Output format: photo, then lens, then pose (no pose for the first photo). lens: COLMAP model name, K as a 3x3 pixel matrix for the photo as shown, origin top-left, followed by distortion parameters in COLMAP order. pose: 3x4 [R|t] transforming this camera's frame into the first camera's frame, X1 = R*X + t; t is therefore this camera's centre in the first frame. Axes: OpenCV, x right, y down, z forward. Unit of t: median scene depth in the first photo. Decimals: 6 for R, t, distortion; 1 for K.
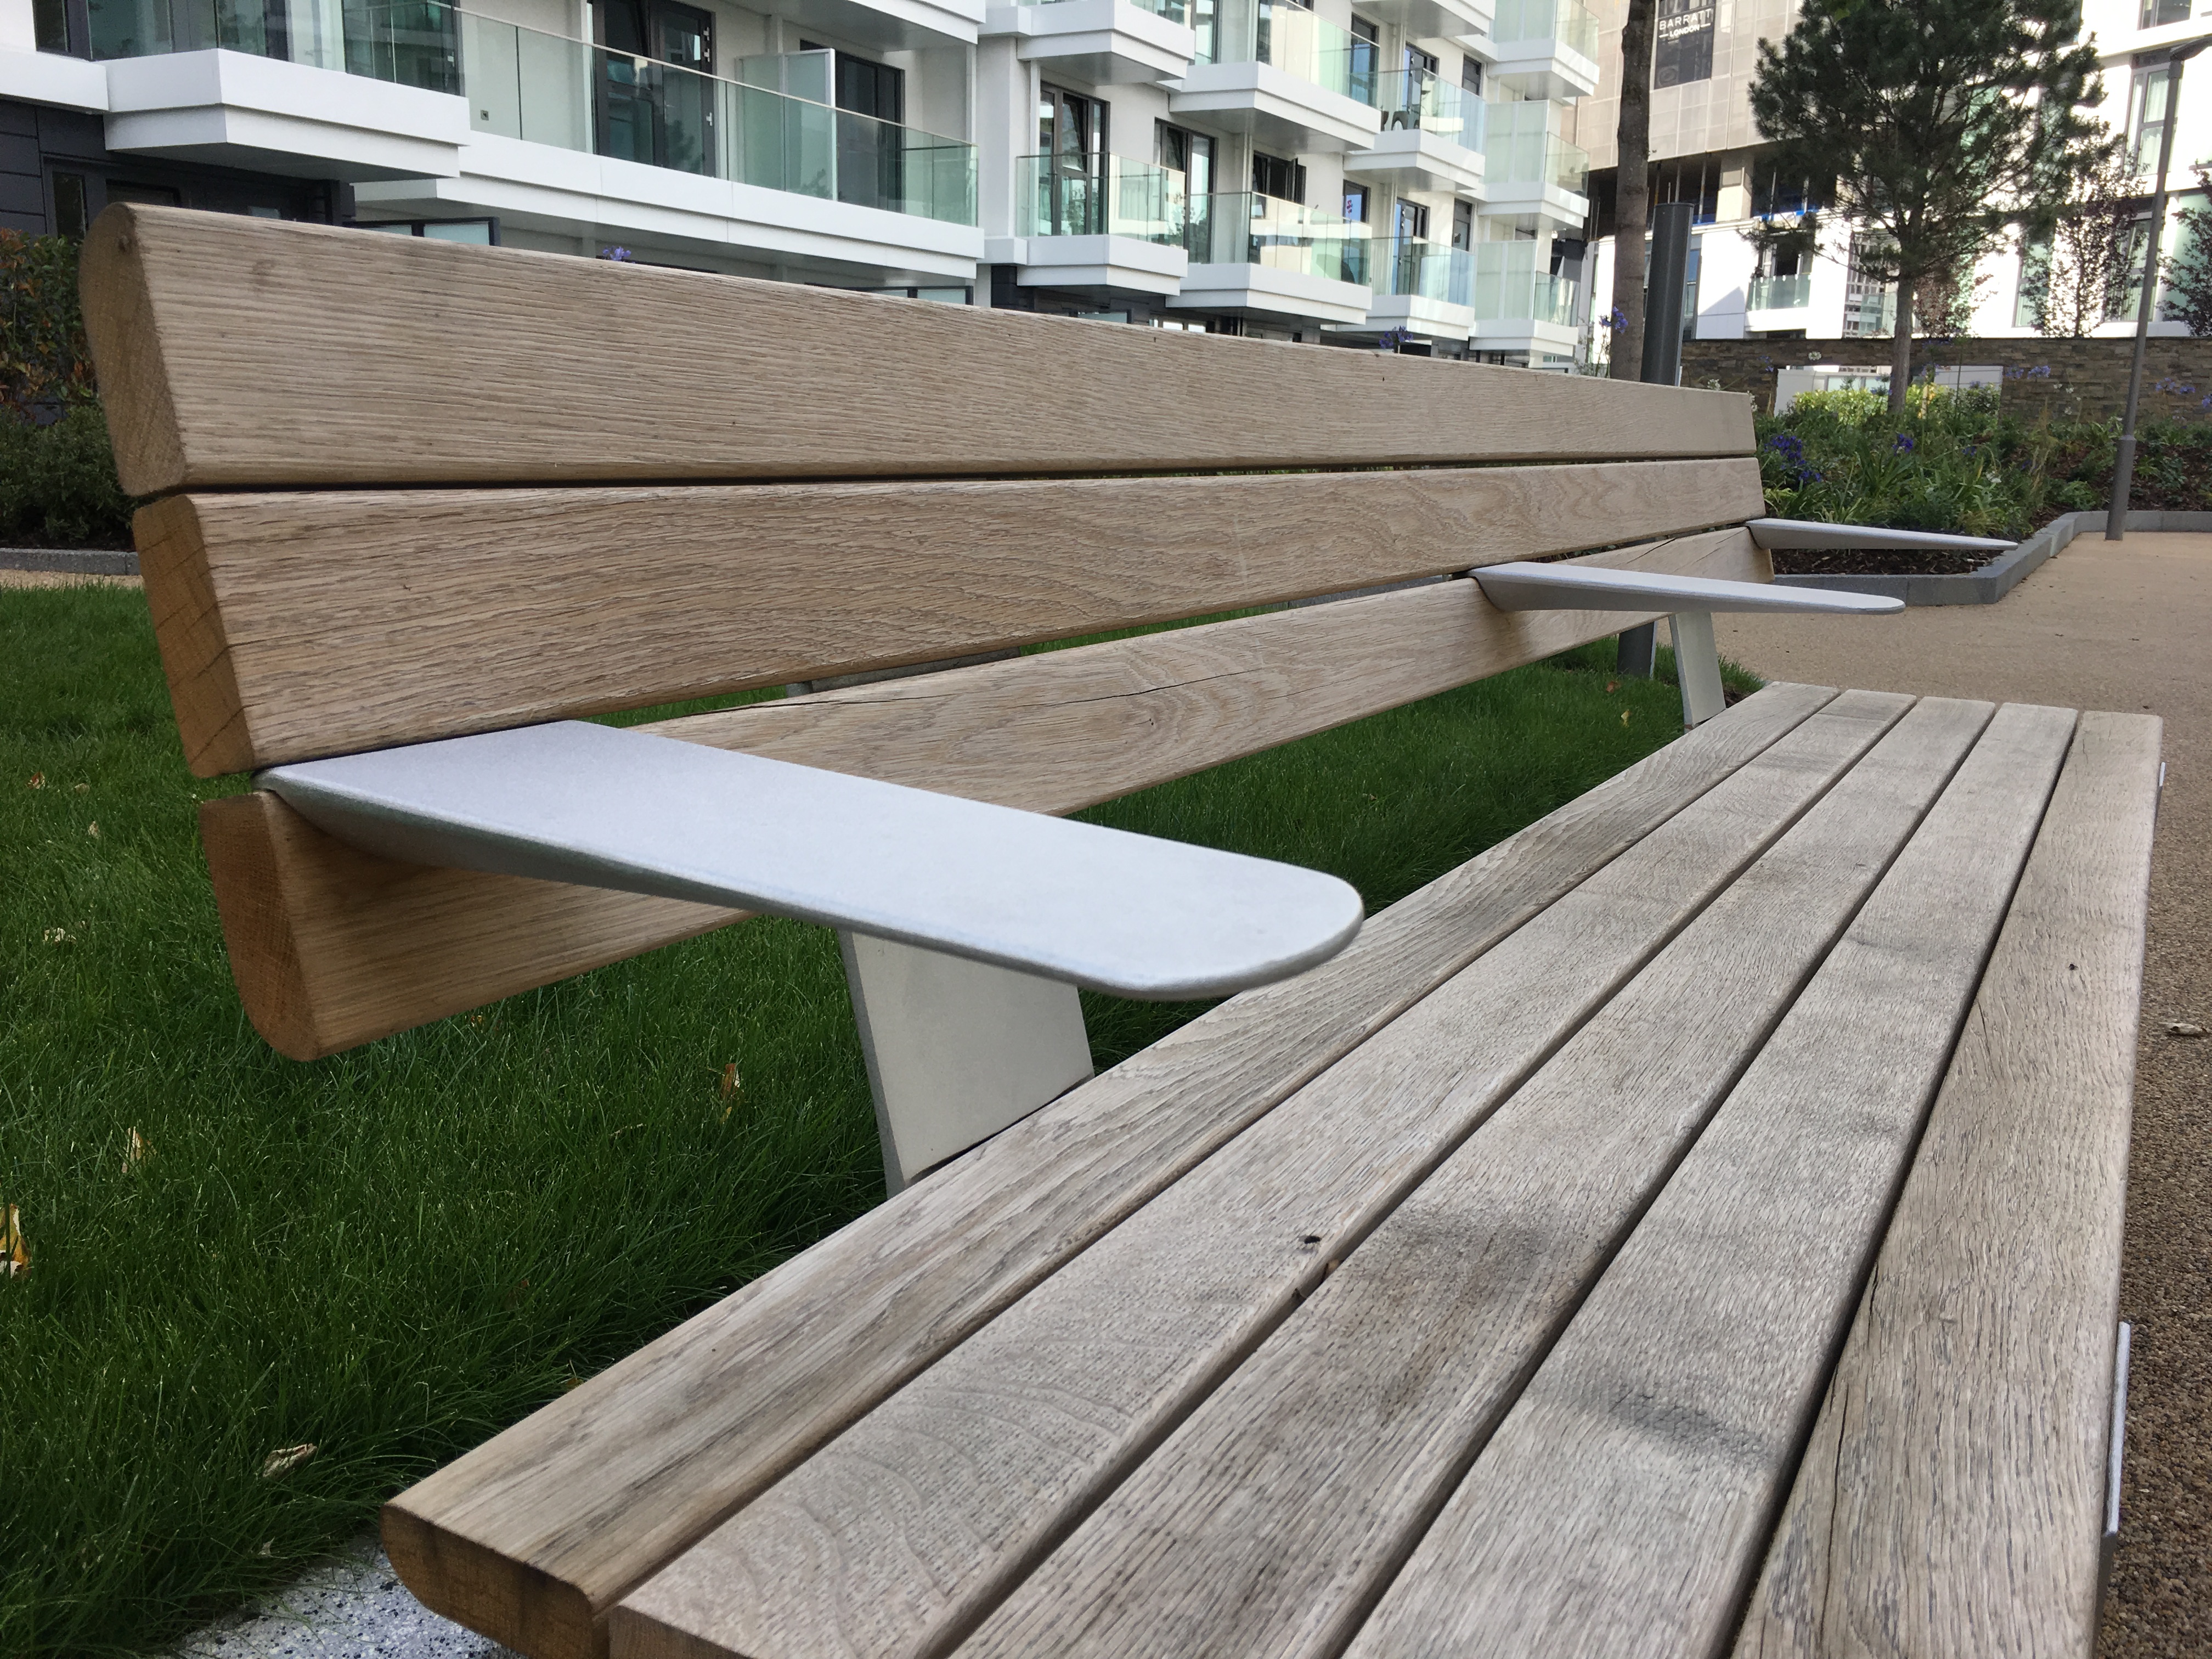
lens RADIAL K [[1884.6, 0, 1104.1], [0, 1884.6, 876.3], [0, 0, 1]] dist [0.064177, -0.081293]
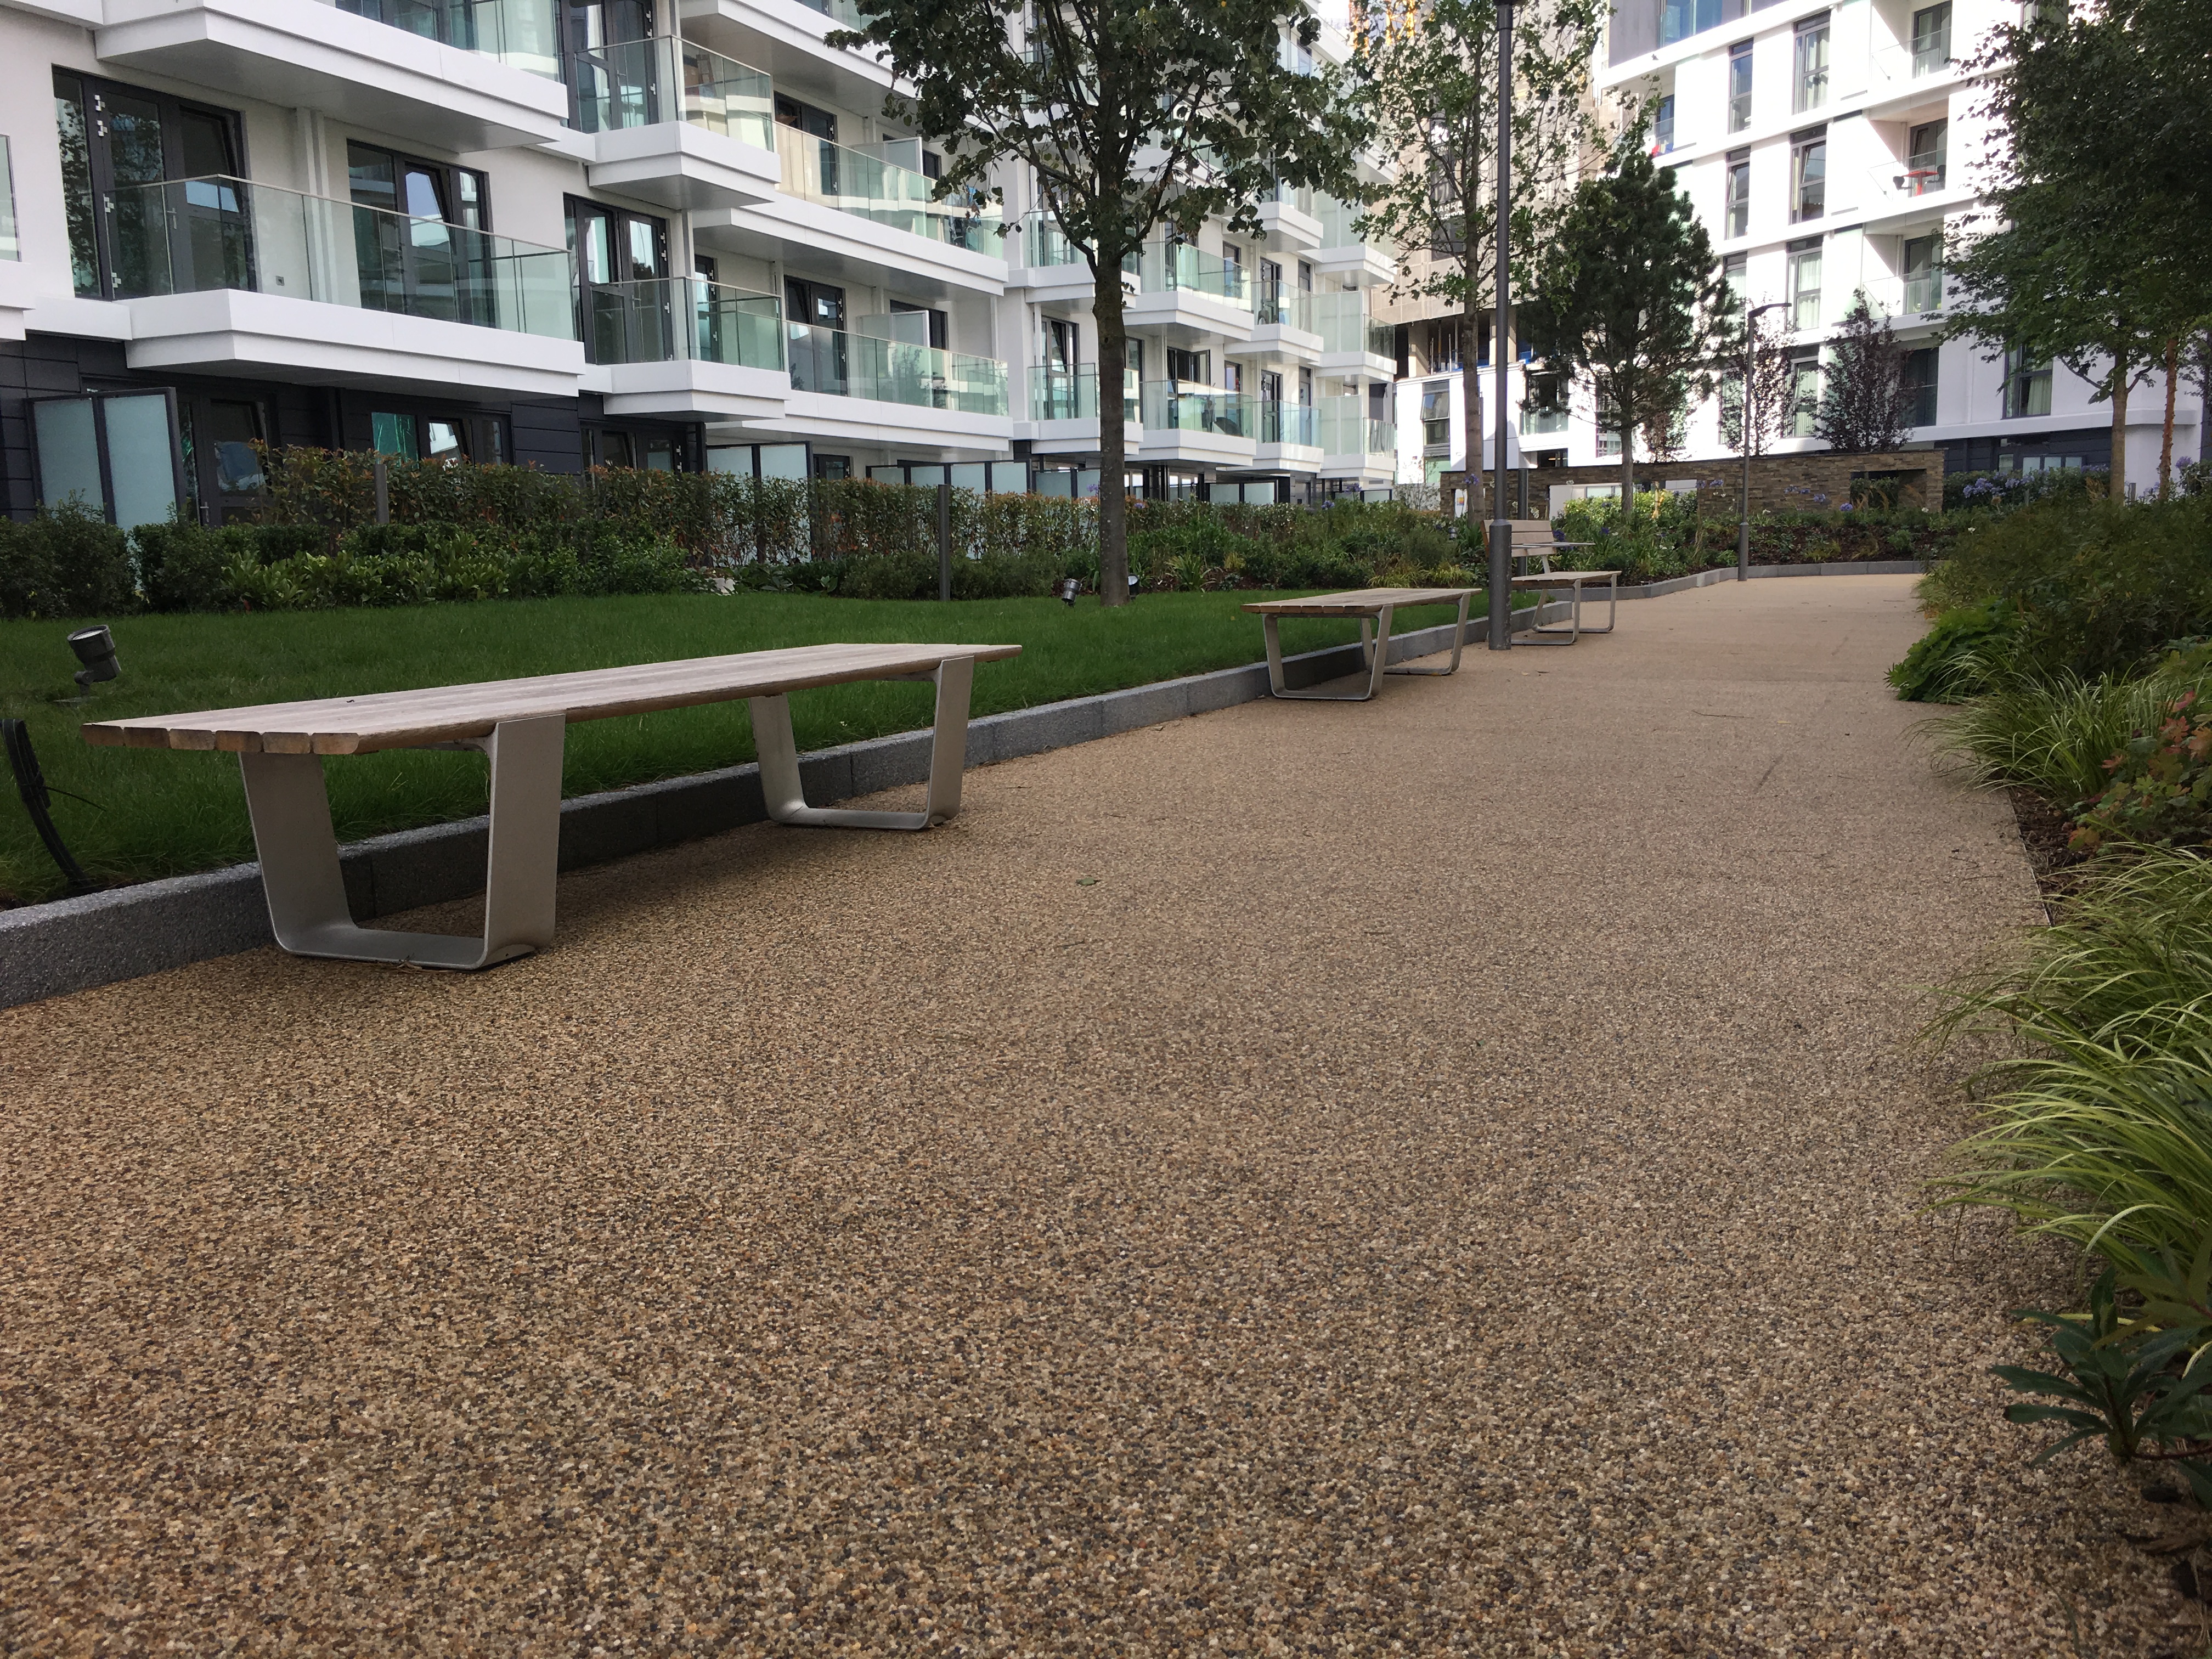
lens RADIAL K [[1884.6, 0, 1114.7], [0, 1884.6, 852.6], [0, 0, 1]] dist [0.064177, -0.081293]
pose [[0.993059, -0.063103, 0.099260, -0.169397], [0.070368, 0.994957, -0.071476, 0.110931], [-0.094249, 0.077965, 0.992491, -0.470000]]
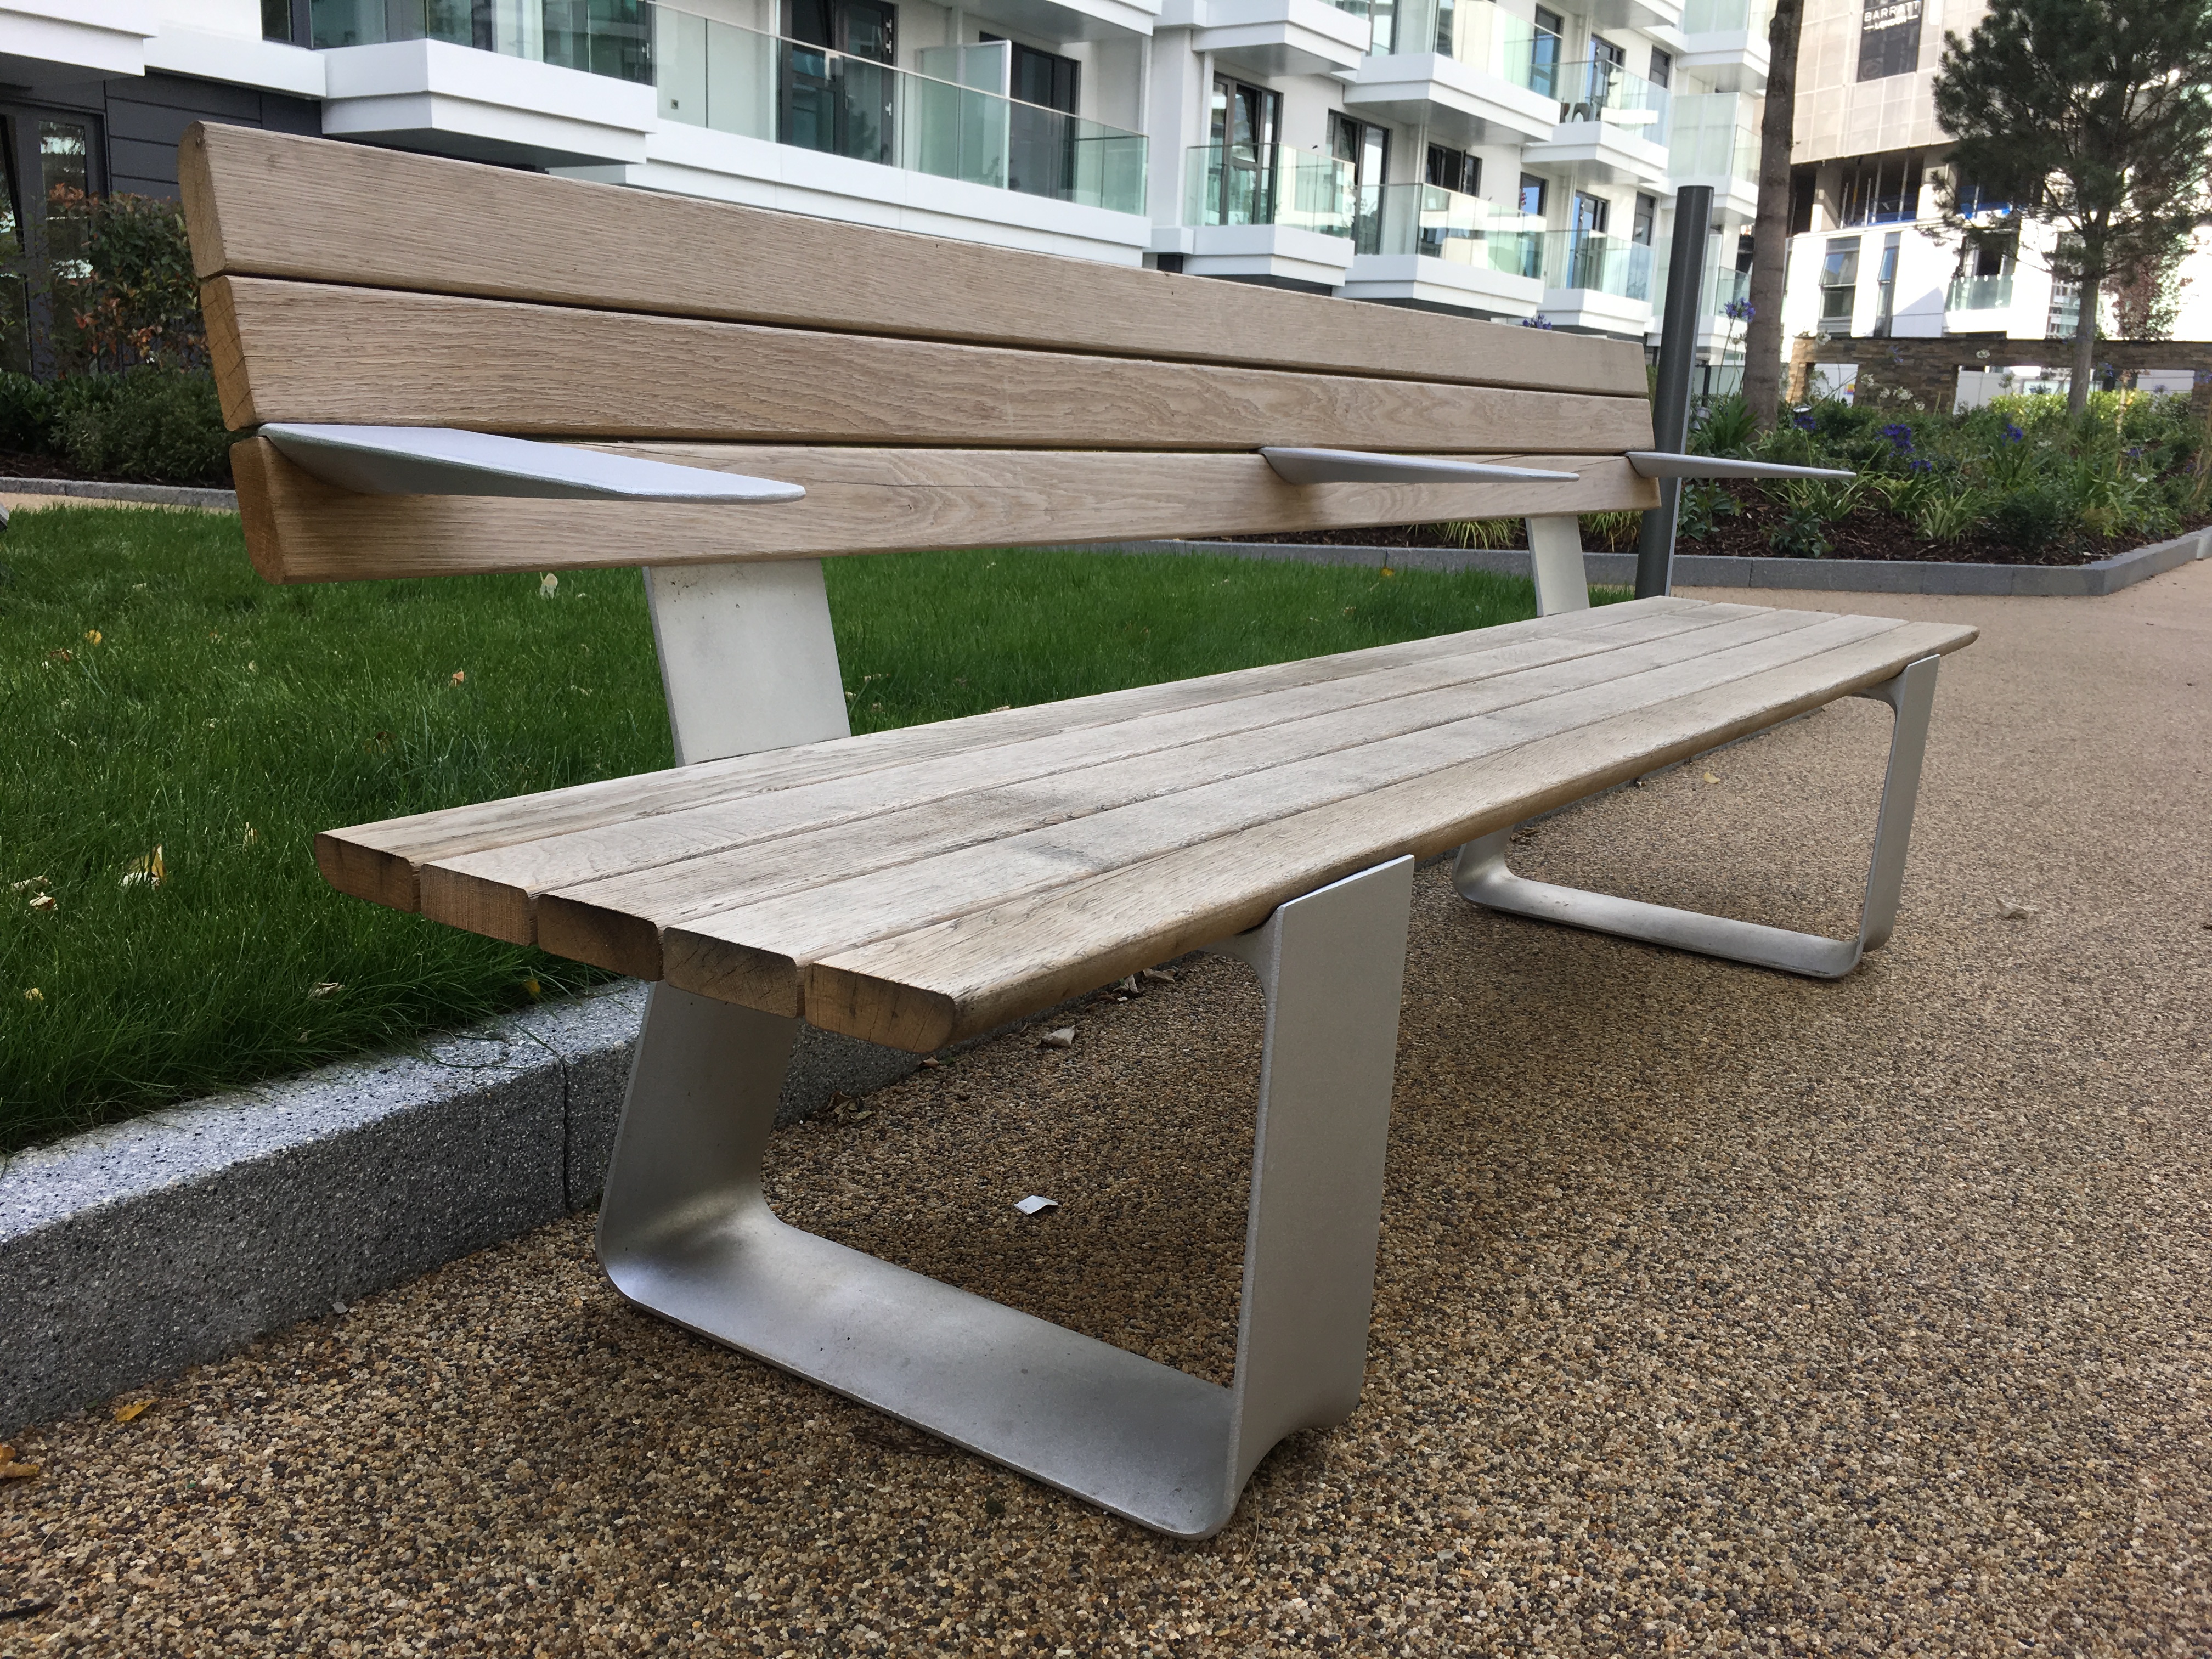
lens RADIAL K [[1884.6, 0, 1096.4], [0, 1884.6, 879.7], [0, 0, 1]] dist [0.064177, -0.081293]
pose [[0.995304, 0.040855, -0.087754, 0.012265], [-0.040403, 0.999160, 0.006922, 0.007549], [0.087963, -0.003344, 0.996118, -0.017507]]
